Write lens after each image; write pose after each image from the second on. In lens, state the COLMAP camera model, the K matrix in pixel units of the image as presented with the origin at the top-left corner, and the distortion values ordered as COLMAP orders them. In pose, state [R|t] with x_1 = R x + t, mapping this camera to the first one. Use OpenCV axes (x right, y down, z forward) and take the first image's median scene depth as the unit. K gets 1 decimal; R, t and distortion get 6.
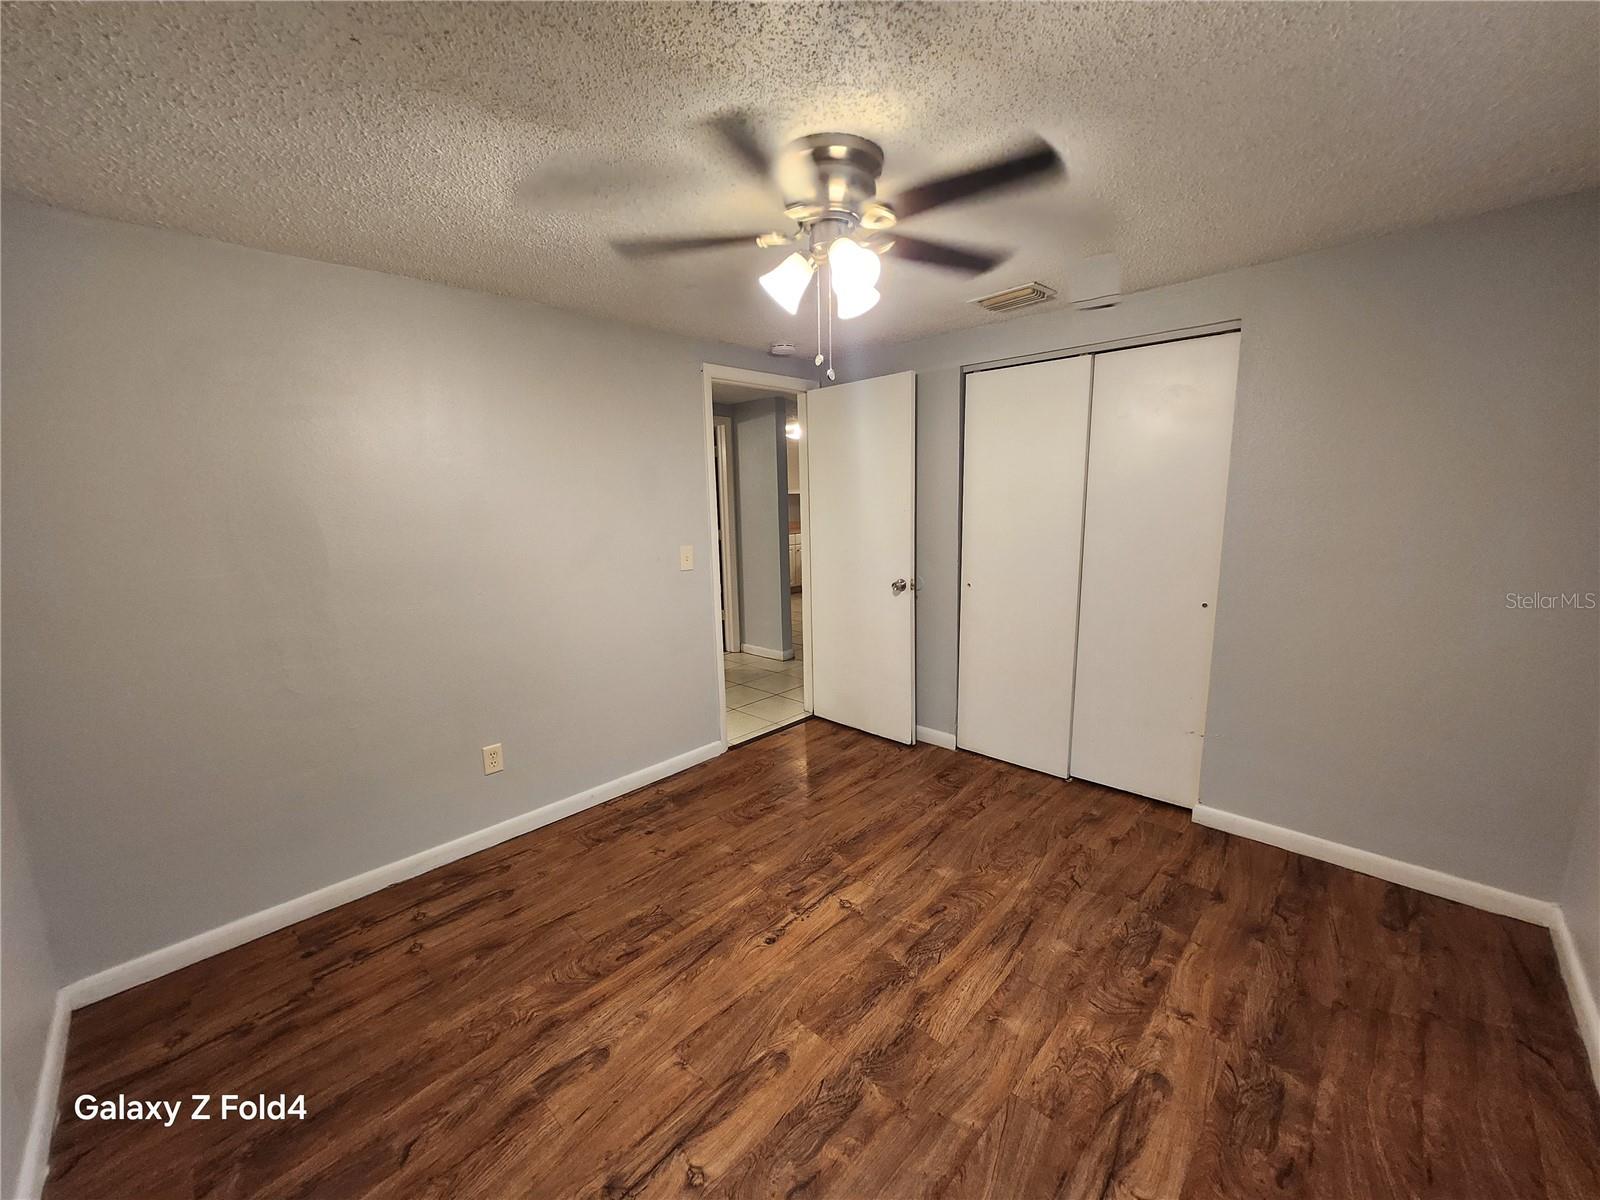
lens RADIAL K [[631.7, 0, 791.1], [0, 631.7, 596.9], [0, 0, 1]] dist [-0.001393, -0.000142]
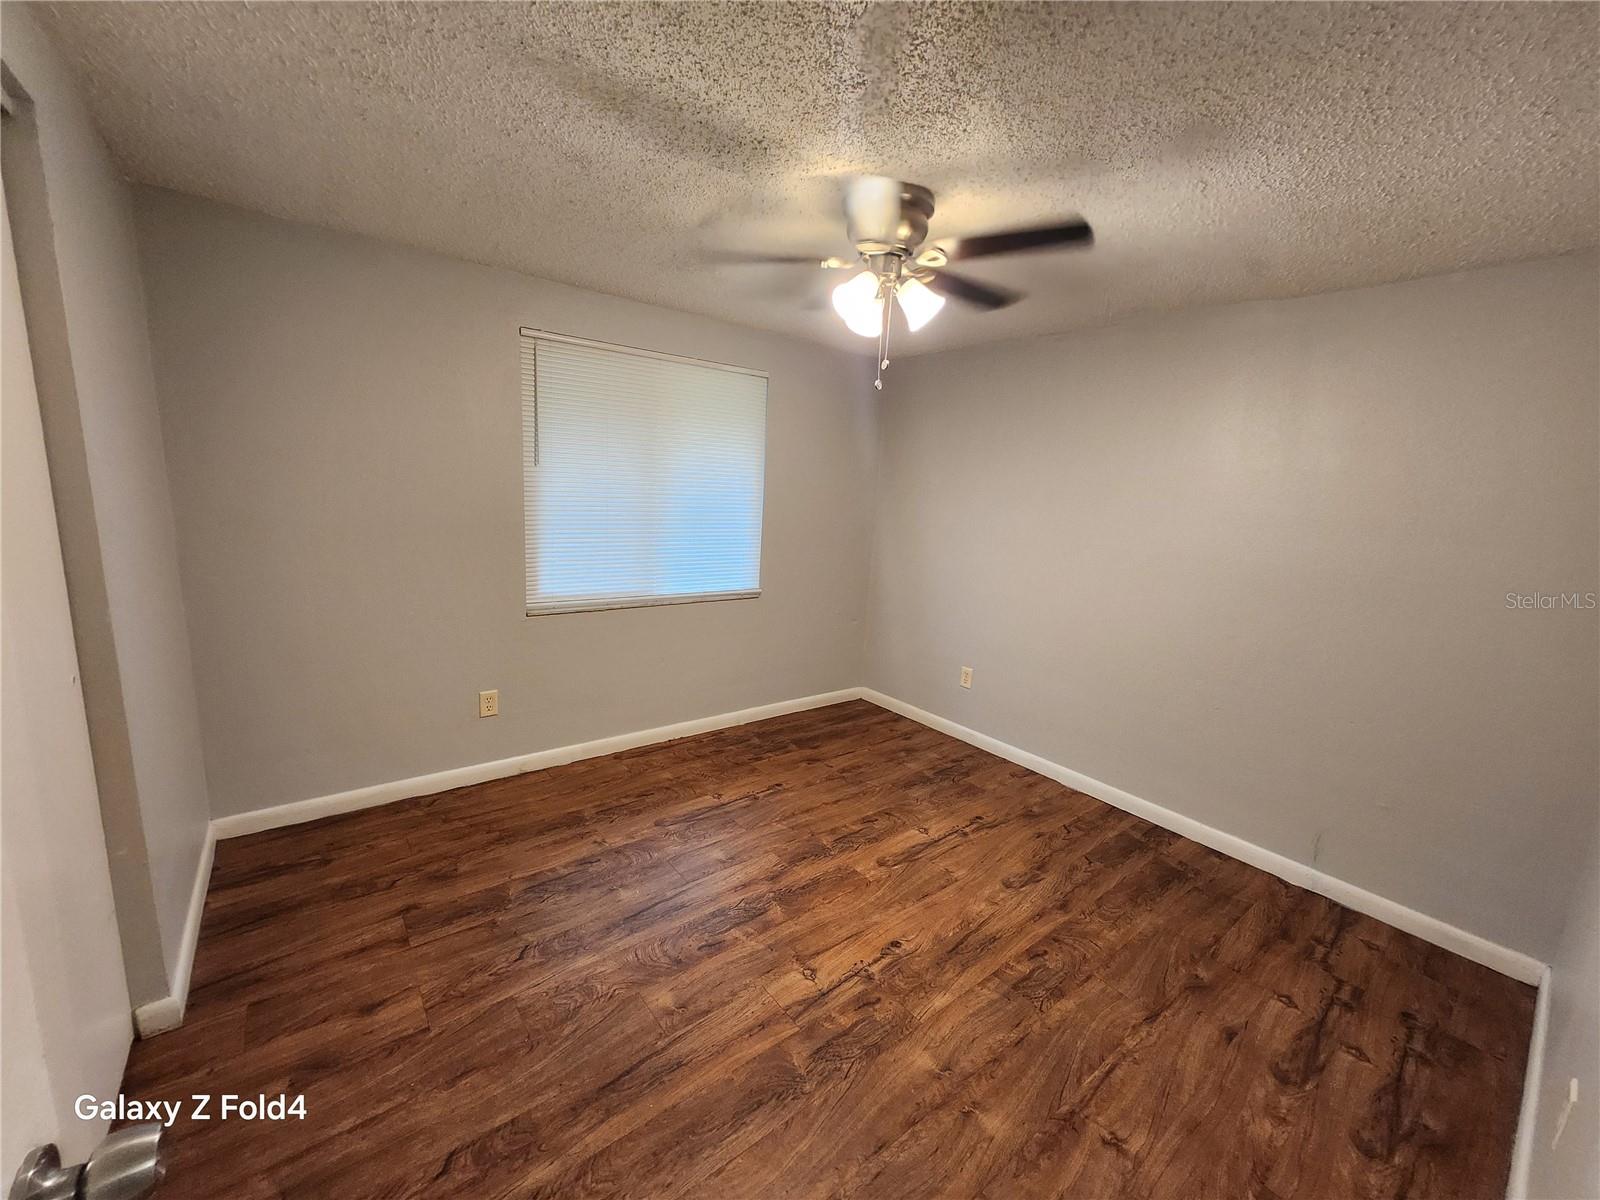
lens RADIAL K [[631.7, 0, 791.1], [0, 631.7, 596.9], [0, 0, 1]] dist [-0.001393, -0.000142]
pose [[-0.990323, -0.058878, 0.125672, 0.037398], [-0.014533, 0.944563, 0.328008, -0.288618], [-0.138017, 0.323007, -0.936278, 1.778387]]
